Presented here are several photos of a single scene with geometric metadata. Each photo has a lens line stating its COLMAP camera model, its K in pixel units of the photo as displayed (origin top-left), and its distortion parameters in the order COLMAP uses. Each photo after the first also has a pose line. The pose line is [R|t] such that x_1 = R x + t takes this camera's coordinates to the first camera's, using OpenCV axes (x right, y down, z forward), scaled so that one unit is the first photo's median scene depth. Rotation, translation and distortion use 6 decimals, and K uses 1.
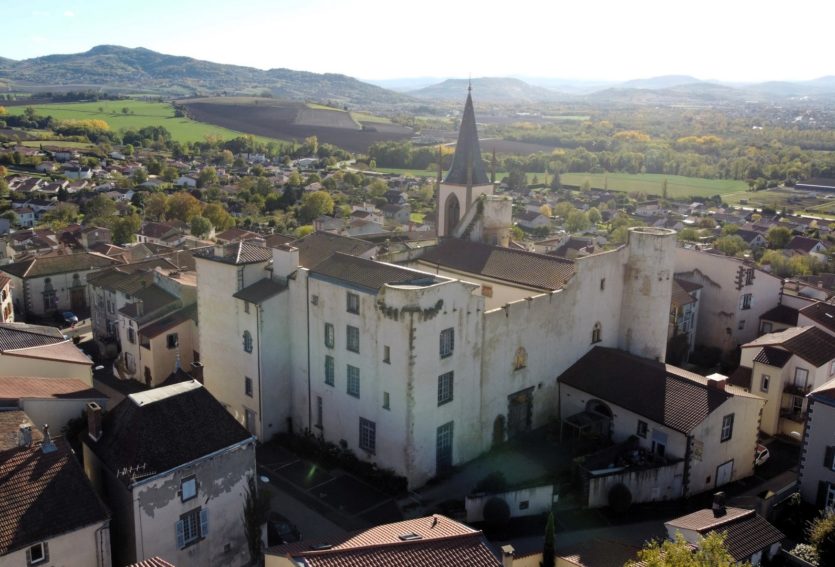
lens RADIAL K [[773.2, 0, 417.5], [0, 773.2, 283.5], [0, 0, 1]] dist [0.006687, -0.007684]
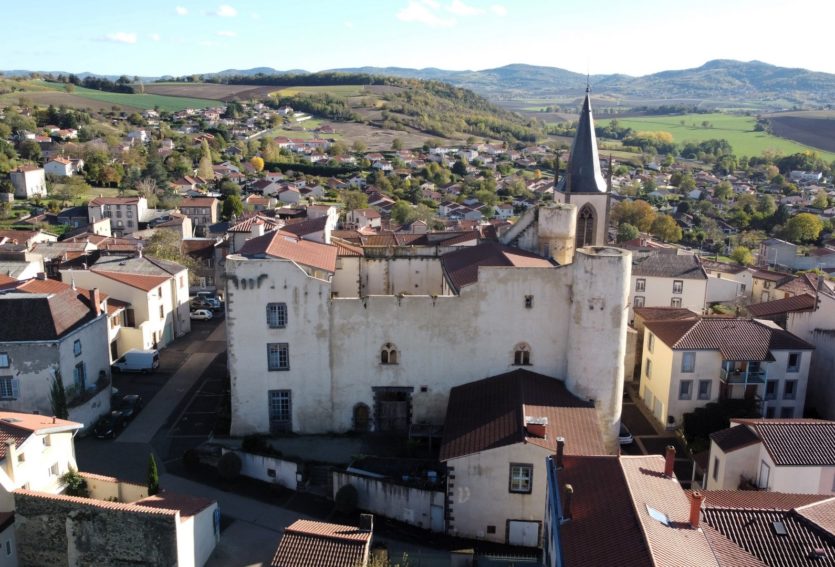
lens RADIAL K [[773.2, 0, 417.5], [0, 773.2, 283.5], [0, 0, 1]] dist [0.006687, -0.007684]
pose [[0.747874, 0.146481, -0.647478, 0.804833], [-0.157474, 0.986658, 0.041323, -0.041023], [0.644892, 0.071056, 0.760963, 0.252983]]
